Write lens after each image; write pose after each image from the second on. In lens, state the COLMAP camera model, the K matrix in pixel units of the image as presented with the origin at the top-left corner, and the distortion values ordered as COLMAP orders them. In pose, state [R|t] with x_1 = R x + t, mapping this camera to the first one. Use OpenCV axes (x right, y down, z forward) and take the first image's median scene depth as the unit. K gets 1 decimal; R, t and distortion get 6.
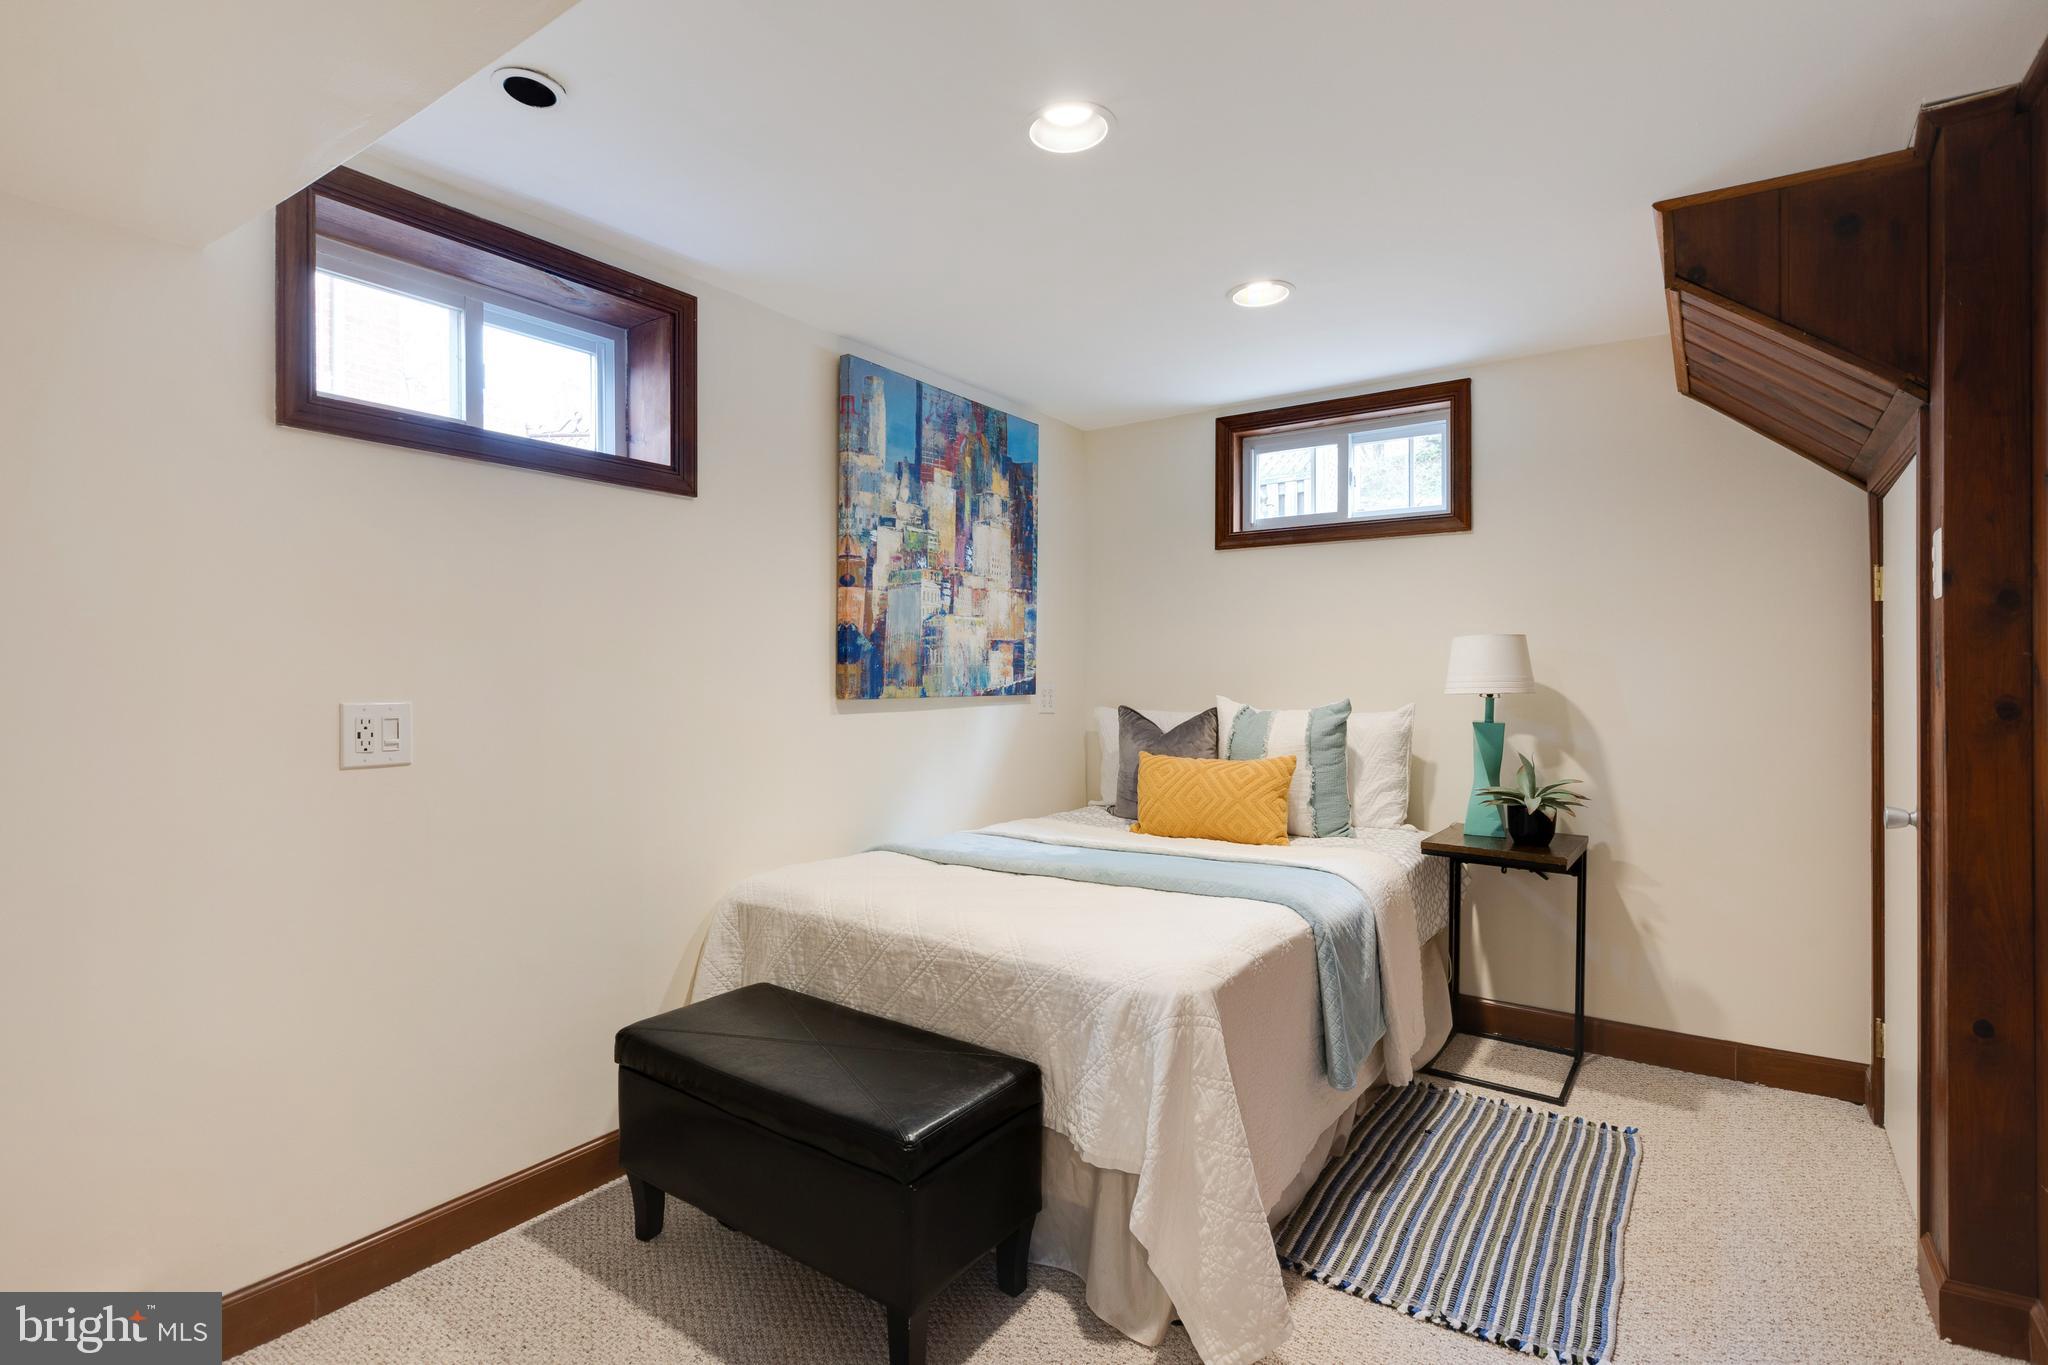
lens RADIAL K [[1012.8, 0, 1019.0], [0, 1012.8, 680.3], [0, 0, 1]] dist [0.005936, 0.000404]
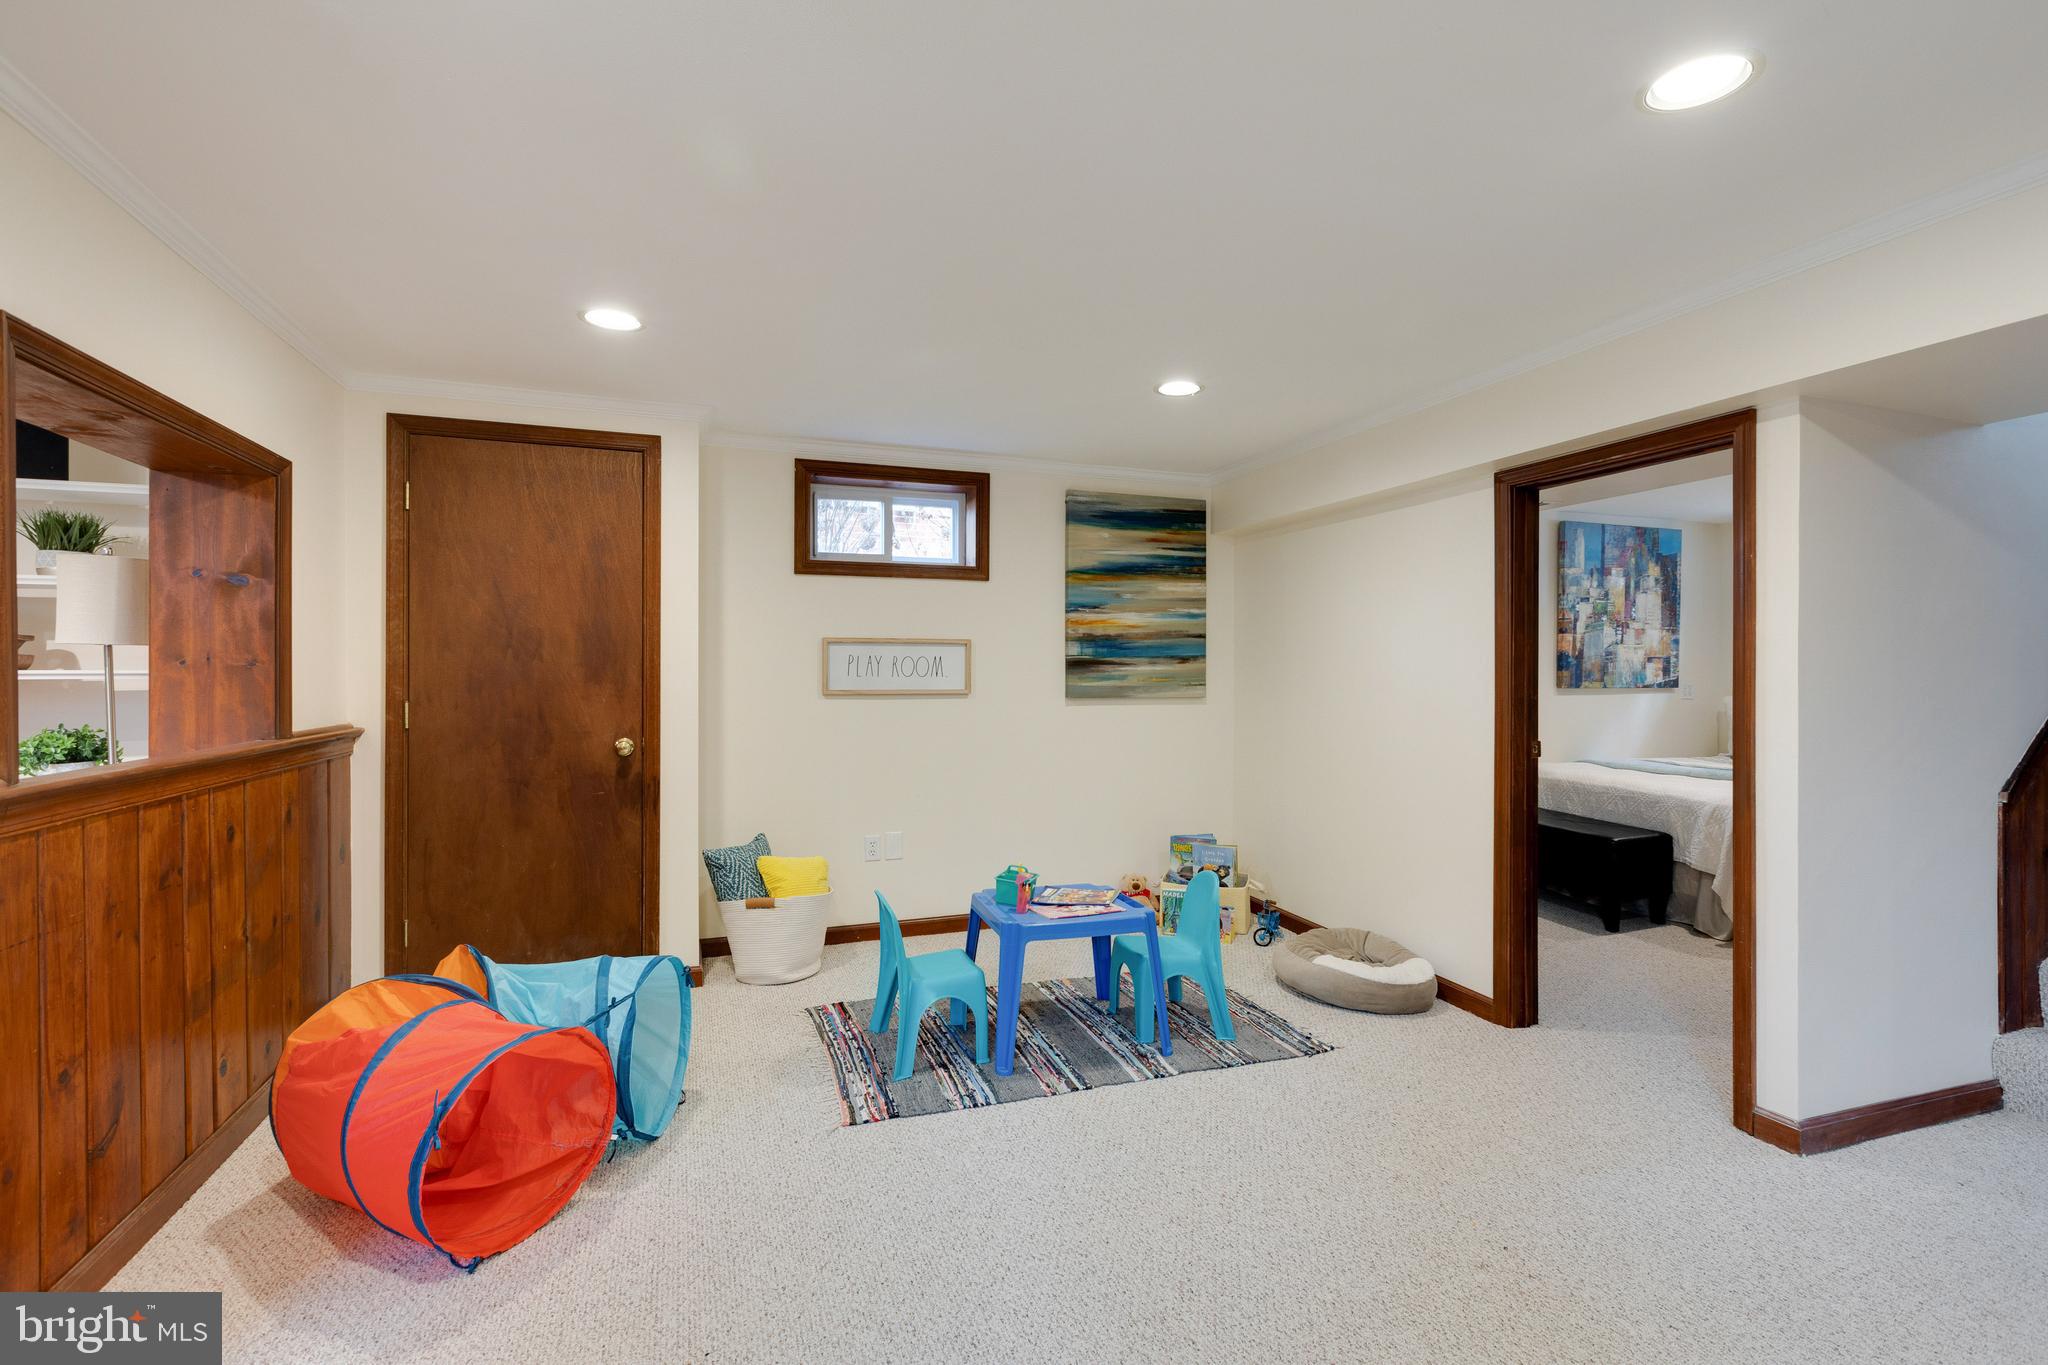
lens RADIAL K [[915.3, 0, 1017.8], [0, 915.3, 672.2], [0, 0, 1]] dist [0.001909, -0.000479]
pose [[0.810272, 0.004433, -0.586037, 0.021224], [-0.004237, 0.999990, 0.001706, -0.011444], [0.586039, 0.001100, 0.810282, -1.048798]]
